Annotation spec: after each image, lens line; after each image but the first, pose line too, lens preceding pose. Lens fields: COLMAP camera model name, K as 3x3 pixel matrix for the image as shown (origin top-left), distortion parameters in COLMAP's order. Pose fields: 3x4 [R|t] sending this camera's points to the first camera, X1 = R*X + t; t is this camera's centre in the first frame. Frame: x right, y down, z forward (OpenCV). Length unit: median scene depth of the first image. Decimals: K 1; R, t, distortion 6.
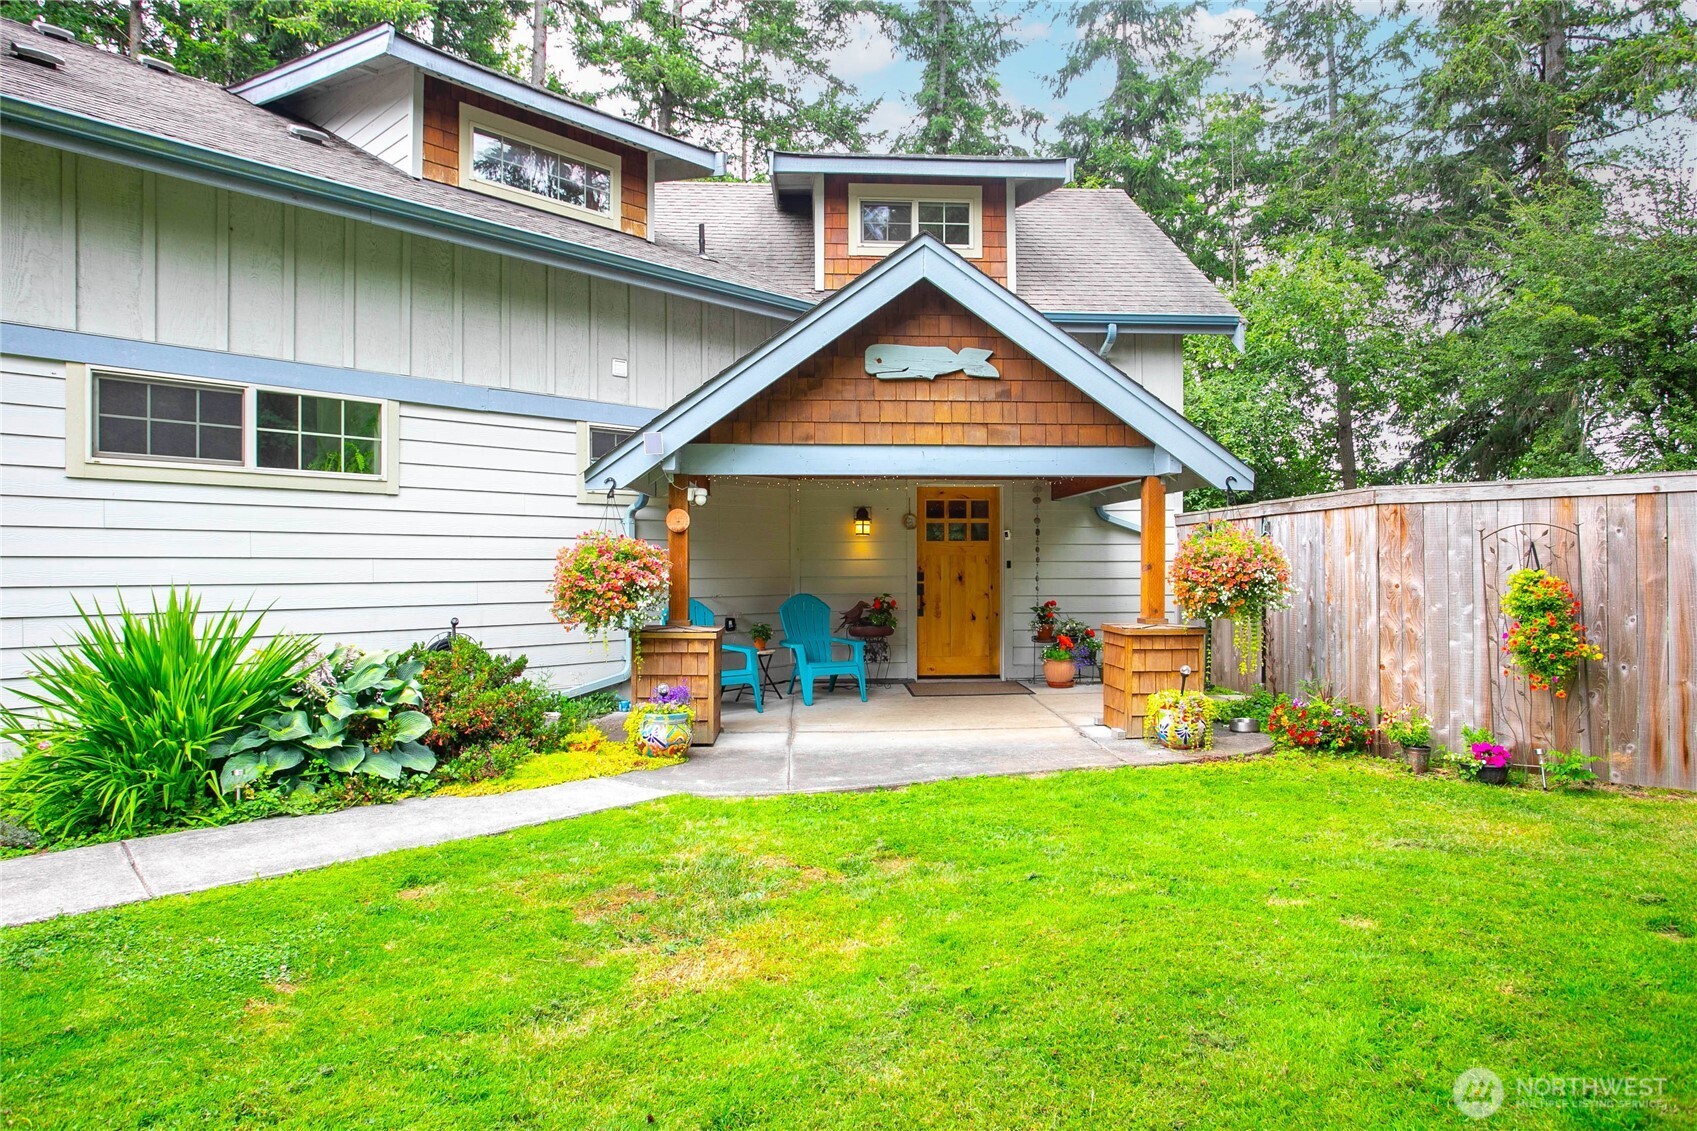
lens RADIAL K [[928.9, 0, 848.3], [0, 928.9, 592.2], [0, 0, 1]] dist [-0.010547, -0.000533]
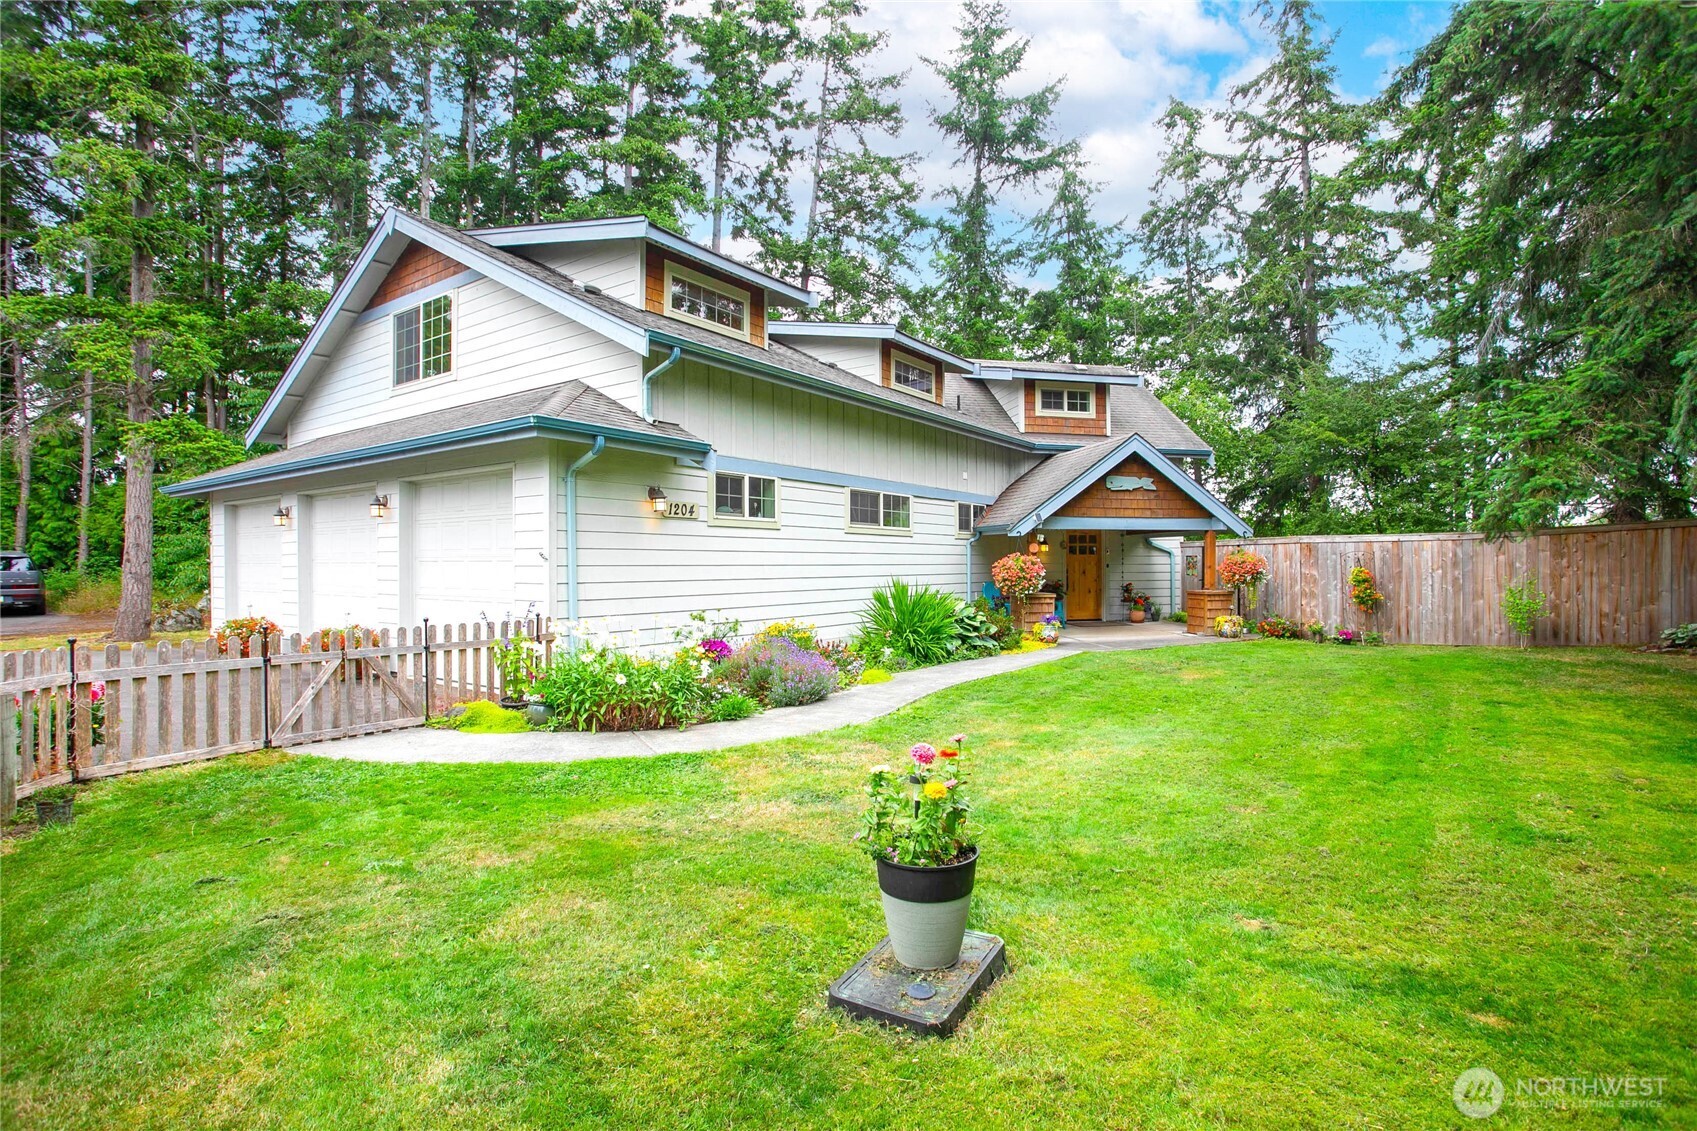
lens RADIAL K [[790.5, 0, 847.6], [0, 790.5, 578.5], [0, 0, 1]] dist [0.000892, -0.000909]
pose [[0.985575, -0.005418, 0.169151, -0.744417], [0.007090, 0.999932, -0.009283, 0.012012], [-0.169089, 0.010348, 0.985546, -0.687235]]
